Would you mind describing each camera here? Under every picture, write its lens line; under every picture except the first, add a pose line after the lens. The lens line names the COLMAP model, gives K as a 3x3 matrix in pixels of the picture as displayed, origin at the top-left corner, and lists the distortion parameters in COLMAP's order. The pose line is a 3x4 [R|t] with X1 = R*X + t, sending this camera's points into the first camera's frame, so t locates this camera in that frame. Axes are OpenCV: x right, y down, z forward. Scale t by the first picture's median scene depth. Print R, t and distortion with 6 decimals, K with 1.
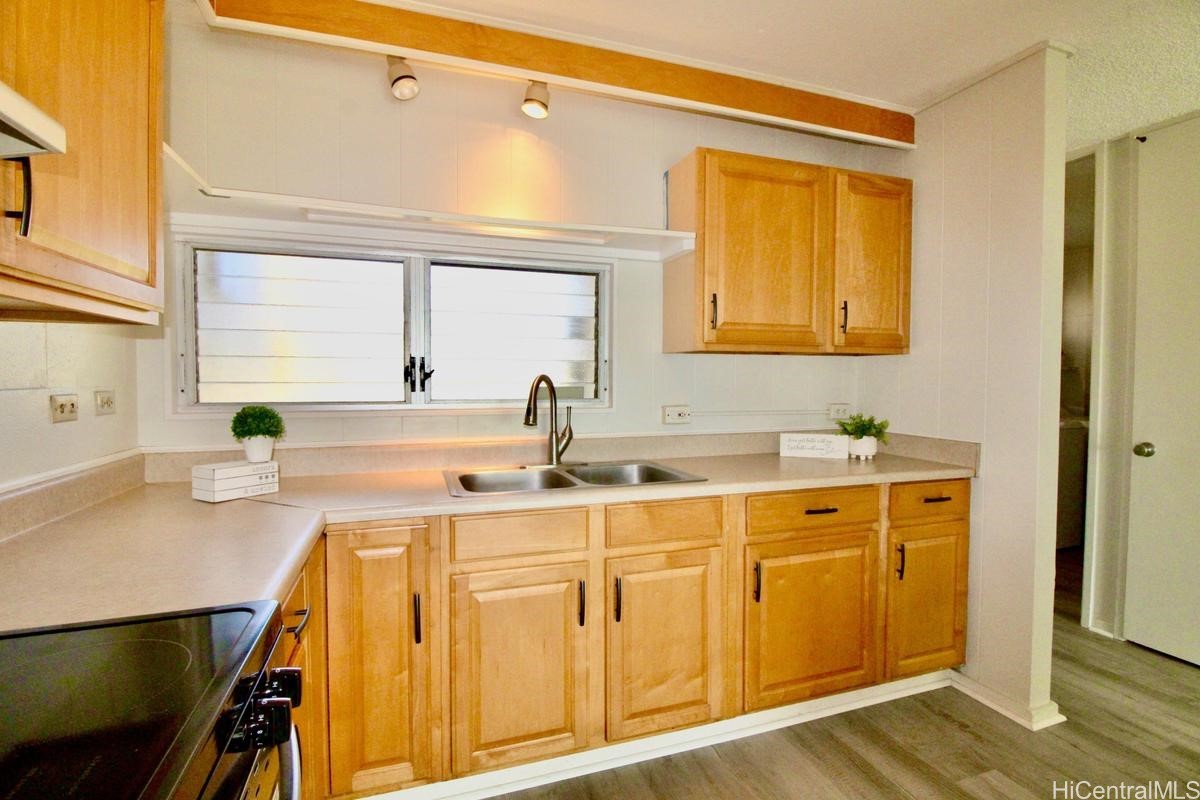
lens RADIAL K [[567.9, 0, 611.6], [0, 567.9, 395.1], [0, 0, 1]] dist [-0.000512, -0.010835]
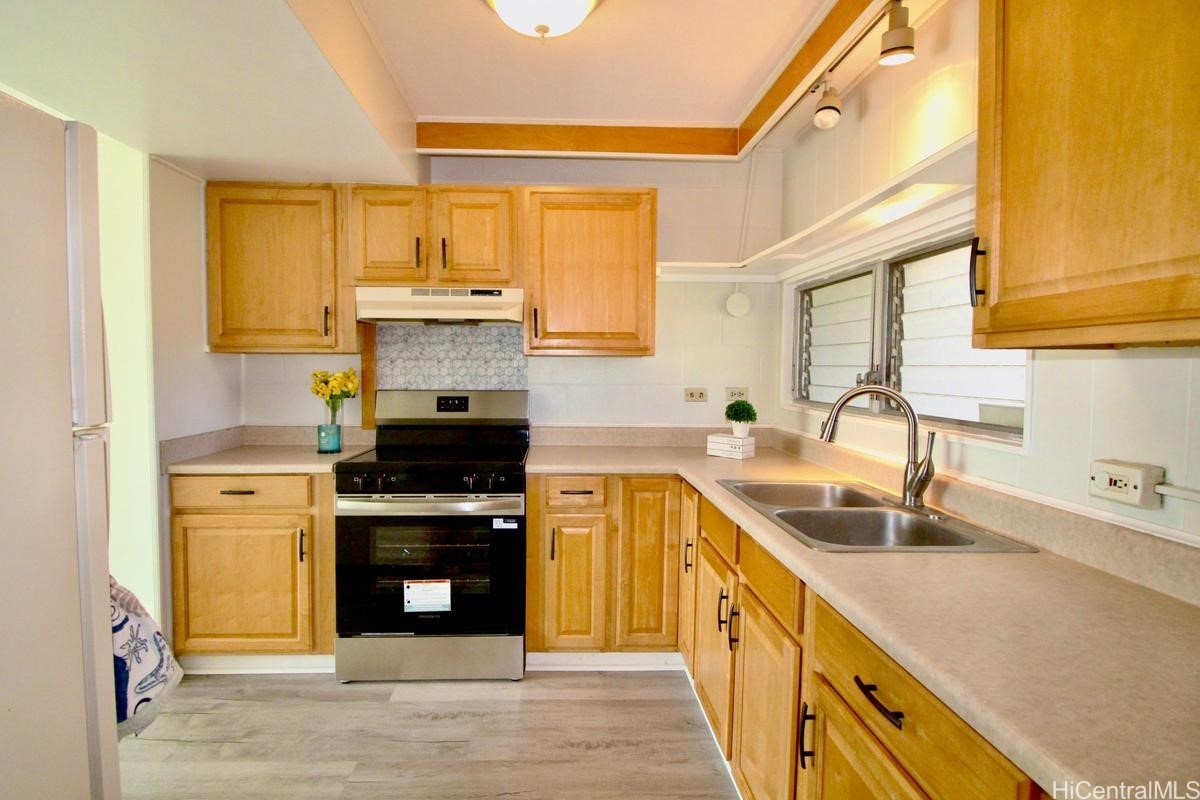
lens RADIAL K [[567.9, 0, 611.6], [0, 567.9, 395.1], [0, 0, 1]] dist [-0.000512, -0.010835]
pose [[-0.237699, 0.040021, -0.970514, 0.710827], [-0.040646, 0.997866, 0.051103, -0.045791], [0.970488, 0.051595, -0.235565, 0.776094]]
